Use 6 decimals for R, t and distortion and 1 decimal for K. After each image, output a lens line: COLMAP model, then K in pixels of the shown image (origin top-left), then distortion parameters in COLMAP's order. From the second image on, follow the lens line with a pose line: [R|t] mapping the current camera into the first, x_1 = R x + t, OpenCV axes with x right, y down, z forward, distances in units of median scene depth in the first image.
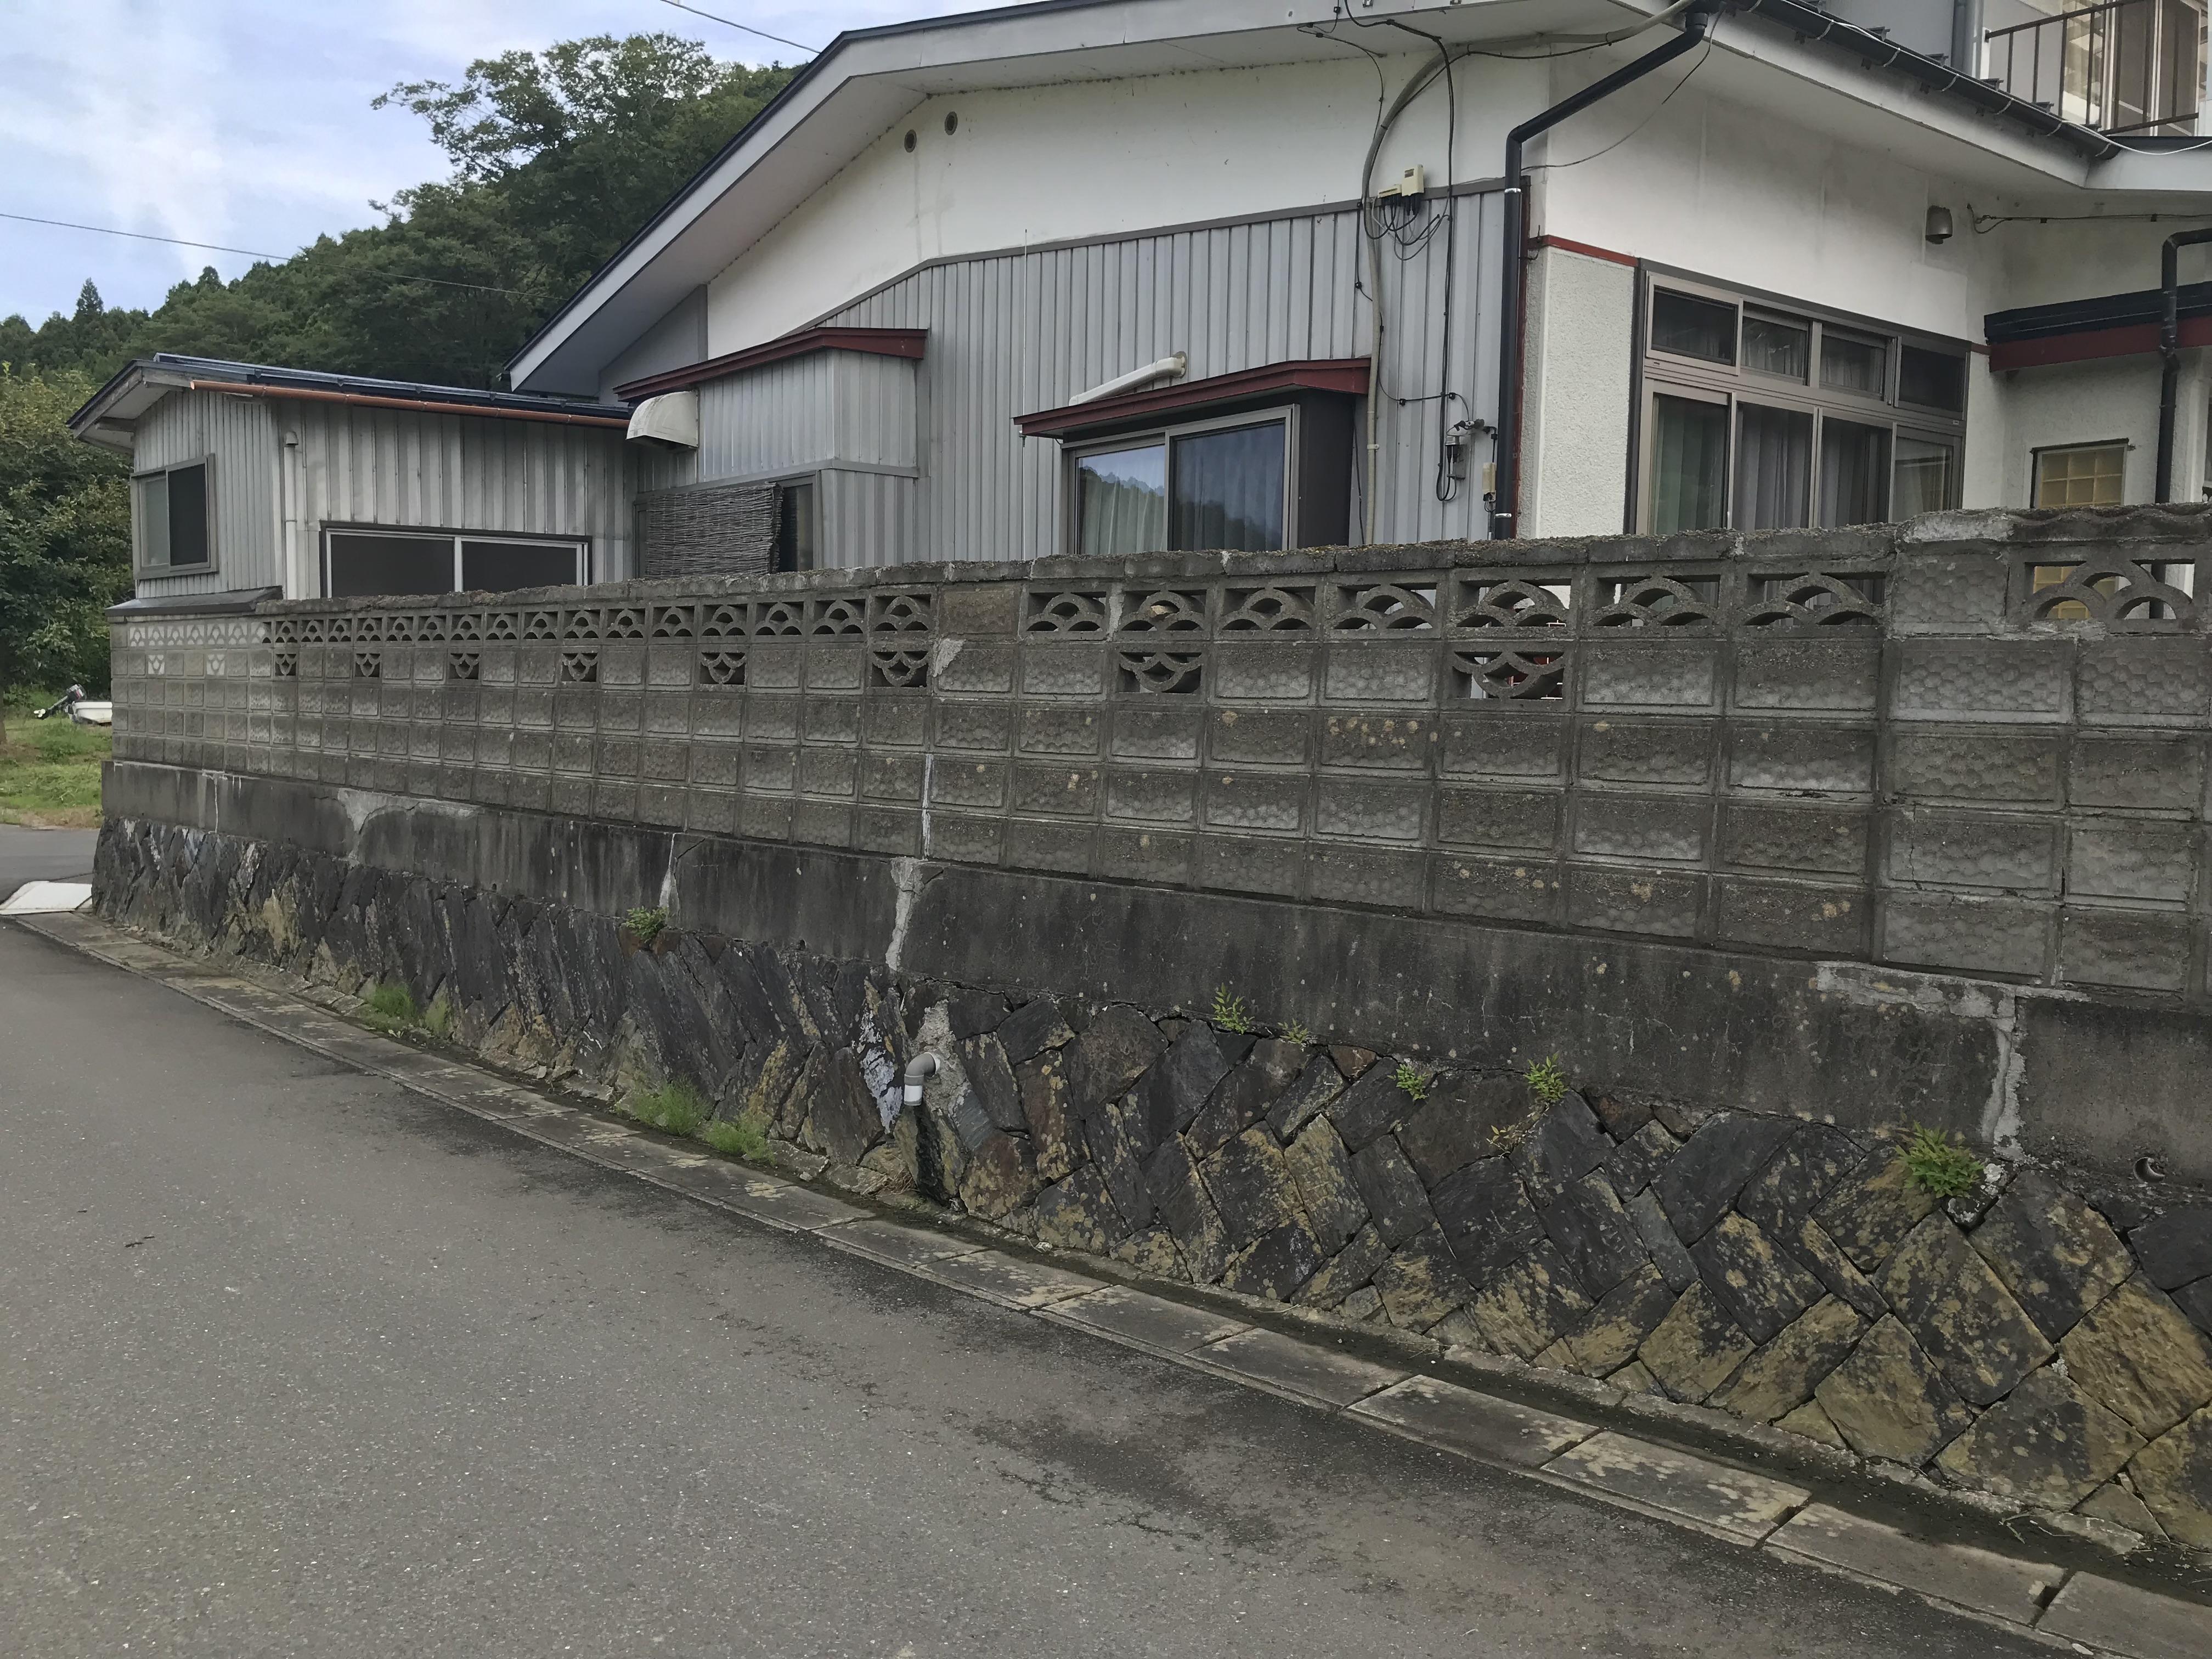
lens RADIAL K [[1839.5, 0, 1111.5], [0, 1839.5, 813.3], [0, 0, 1]] dist [0.077508, -0.071873]
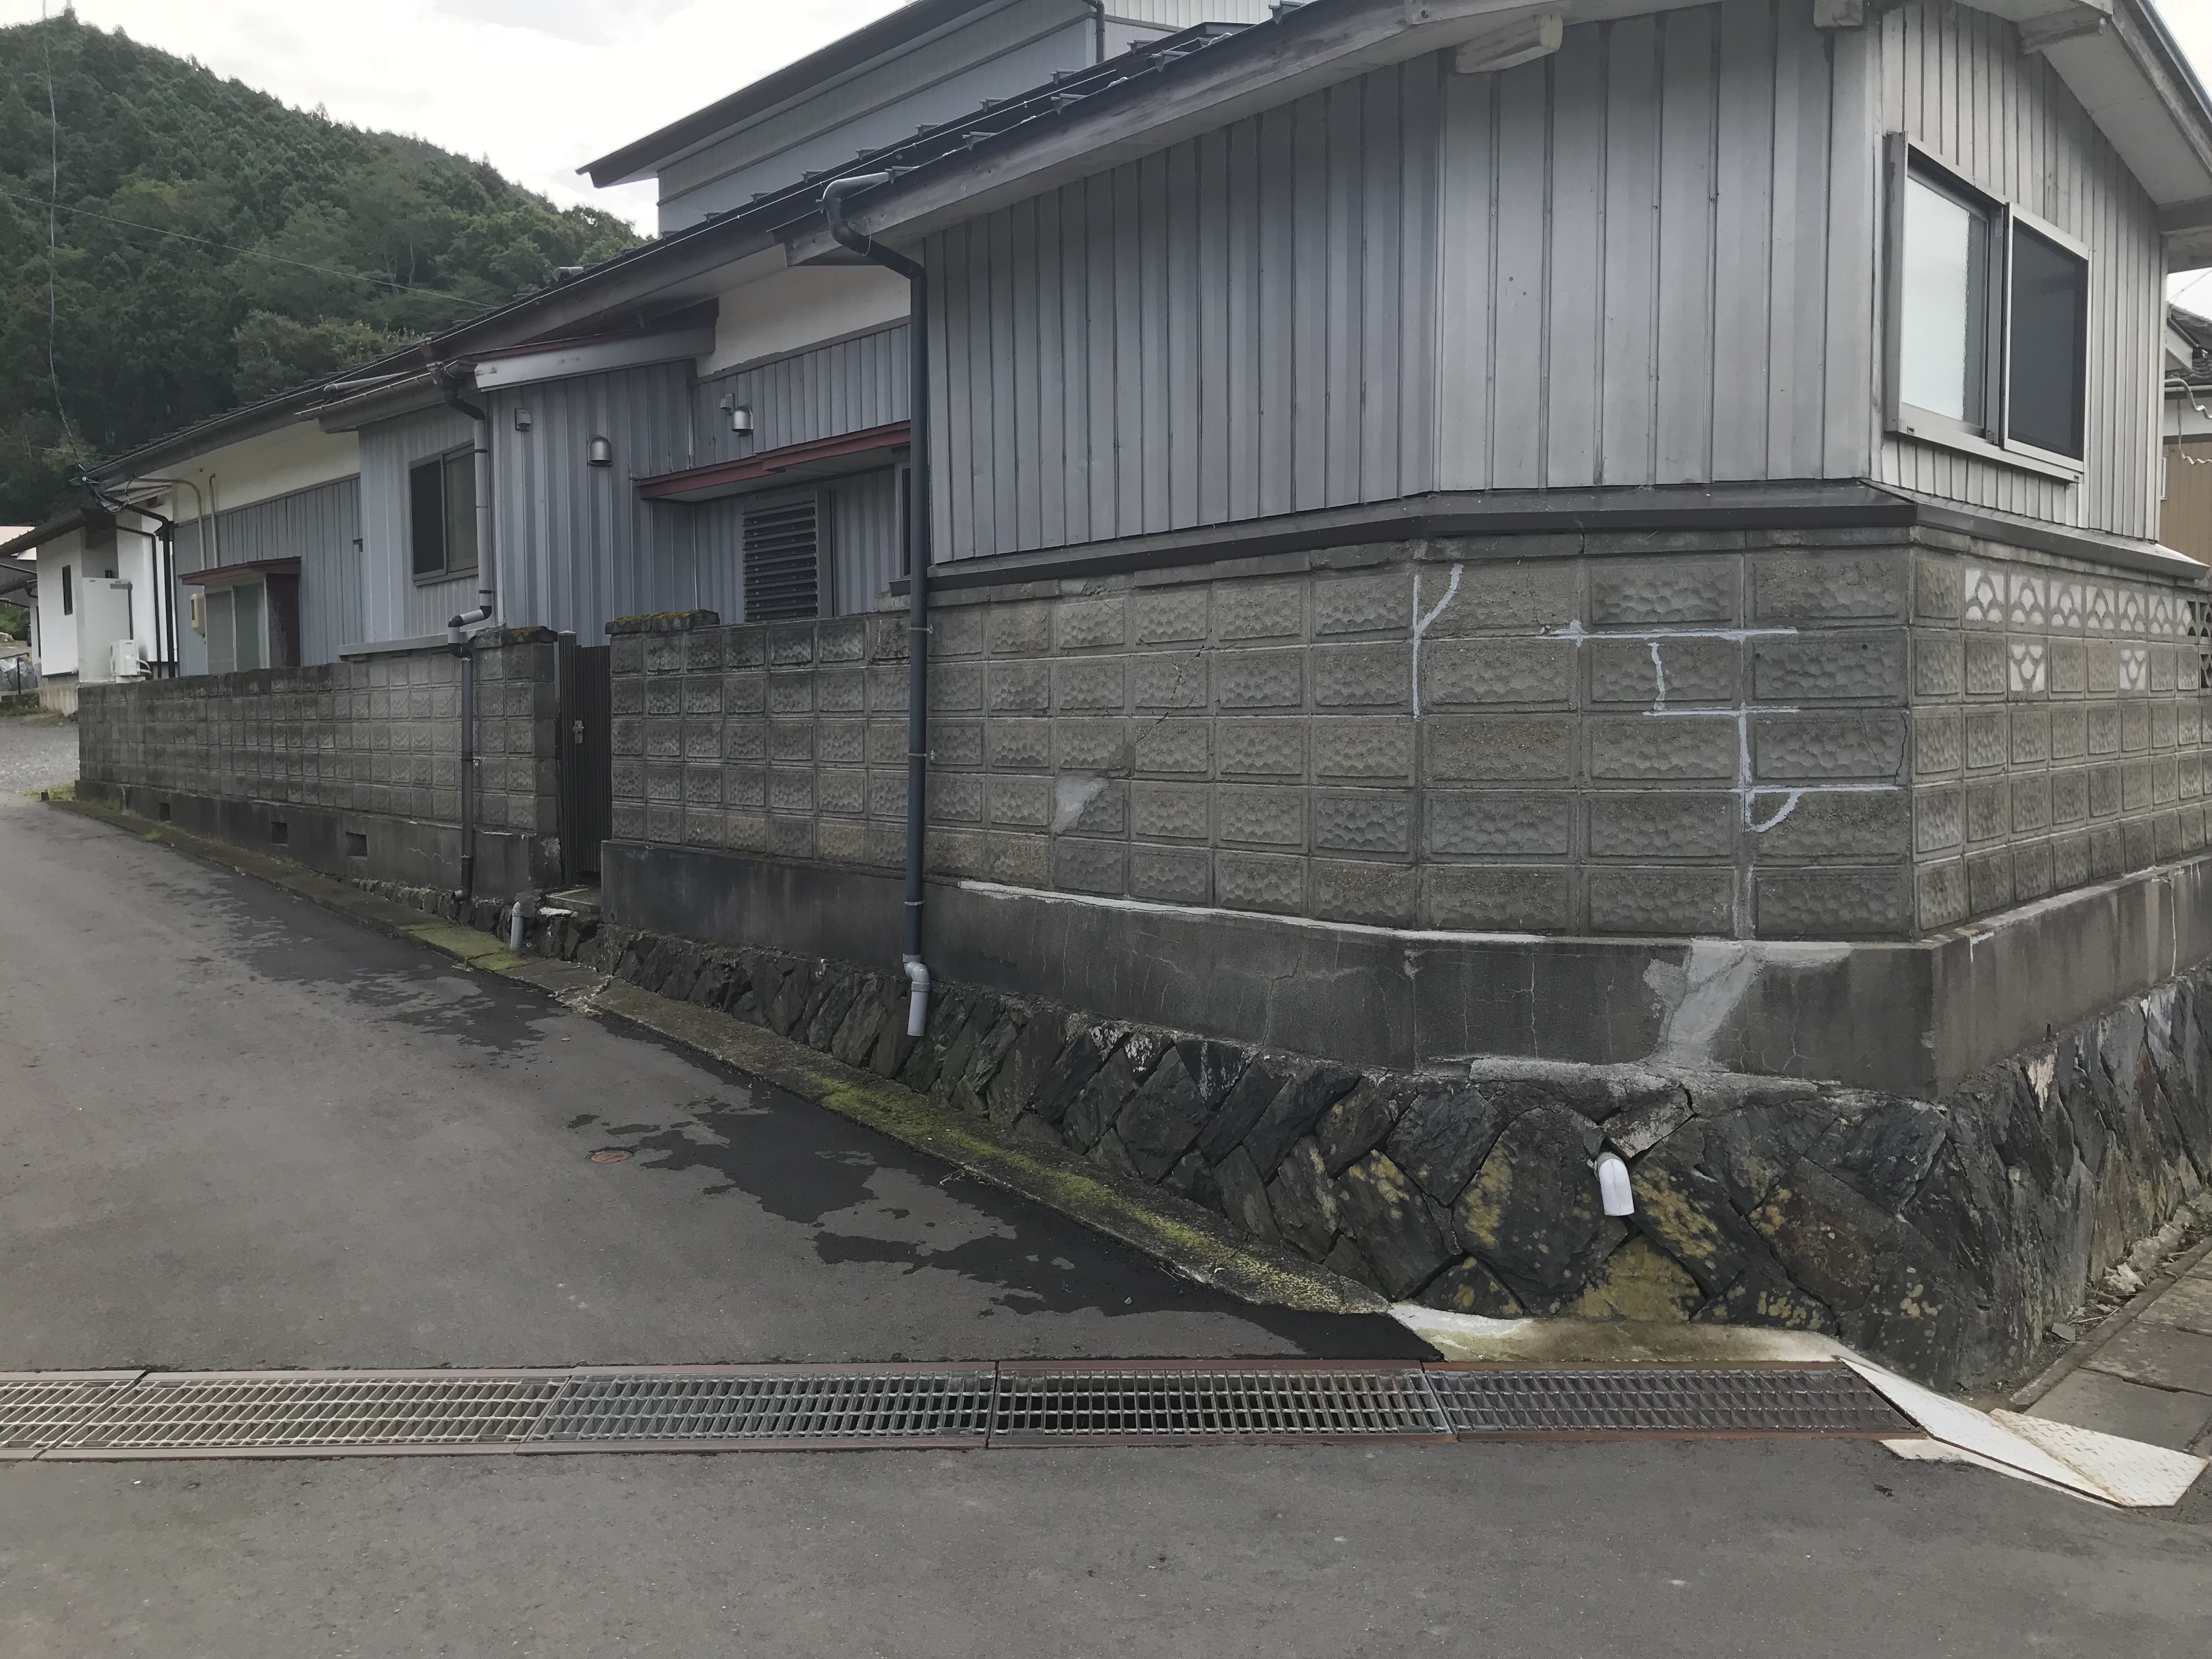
lens RADIAL K [[1776.6, 0, 1146.4], [0, 1776.6, 824.4], [0, 0, 1]] dist [0.008839, 0.001727]
pose [[-0.069199, -0.081790, 0.994244, -2.554351], [0.081274, 0.992858, 0.087333, -0.273285], [-0.994287, 0.086849, -0.062058, 3.486175]]
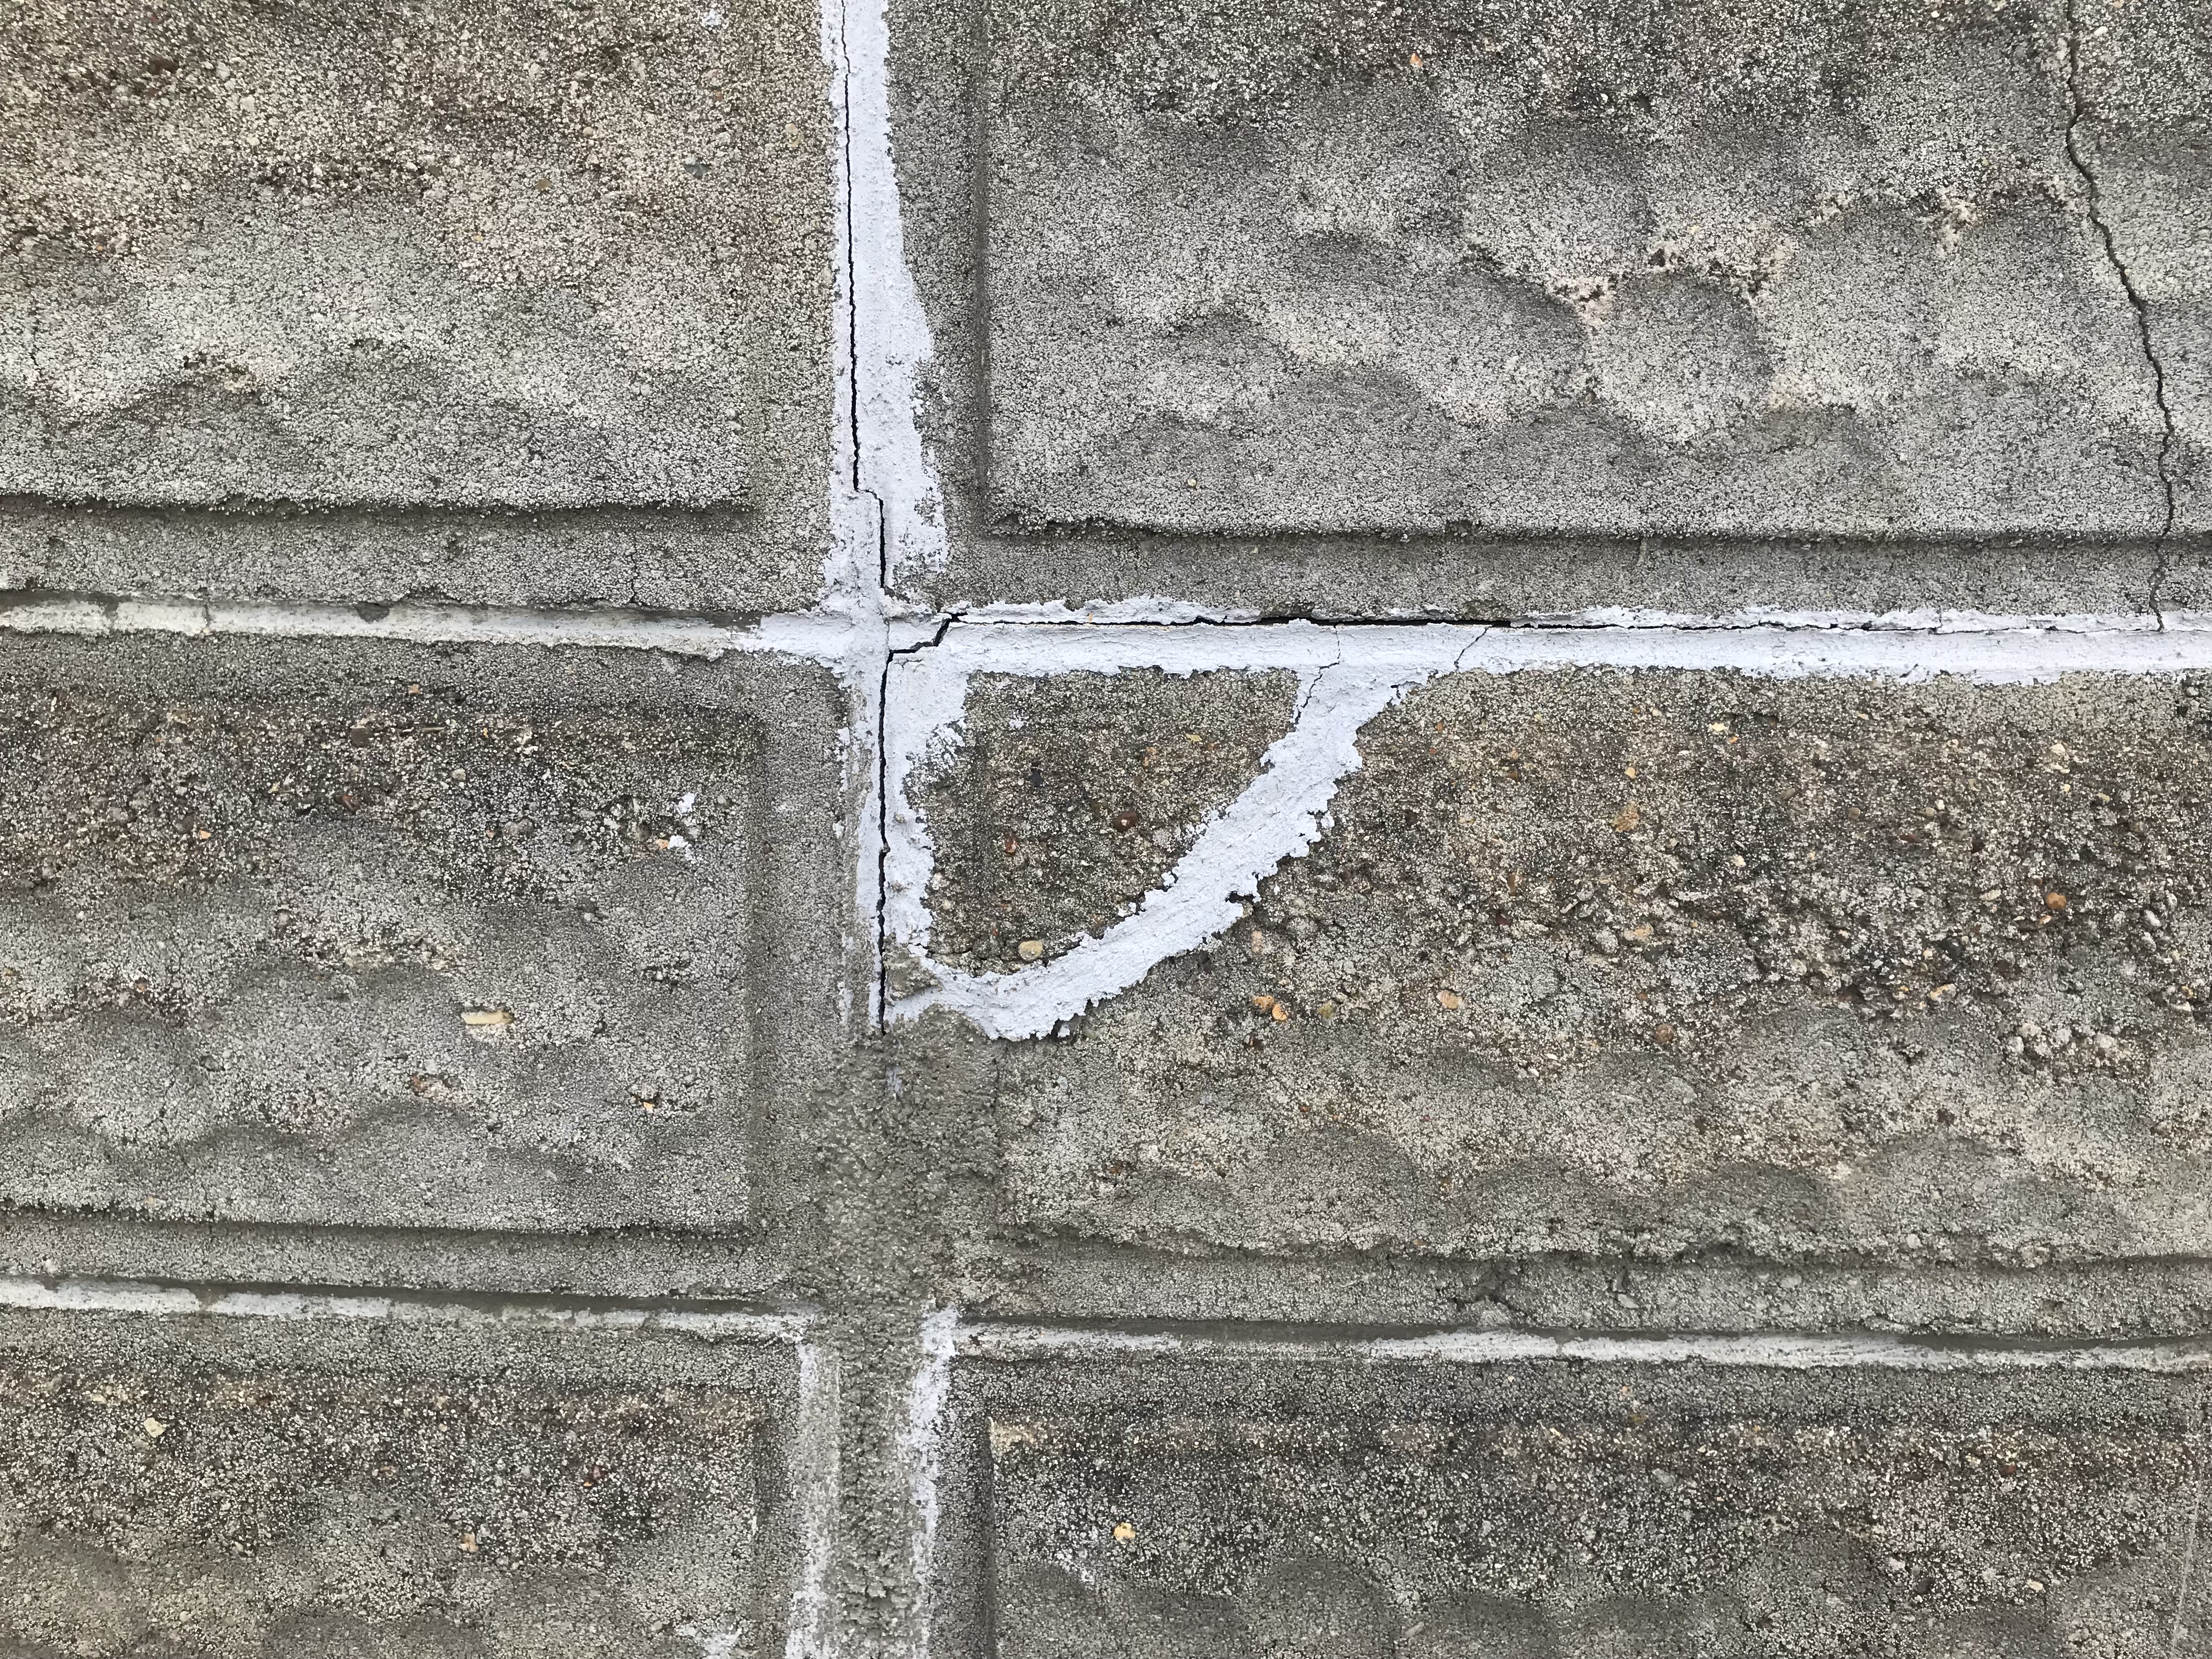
lens RADIAL K [[1763.1, 0, 1106.0], [0, 1763.1, 829.5], [0, 0, 1]] dist [0.017981, -0.001706]
pose [[-0.204013, -0.231059, 0.951310, -1.681861], [0.042607, 0.968731, 0.244427, -0.191176], [-0.978041, 0.090399, -0.187789, 3.094097]]
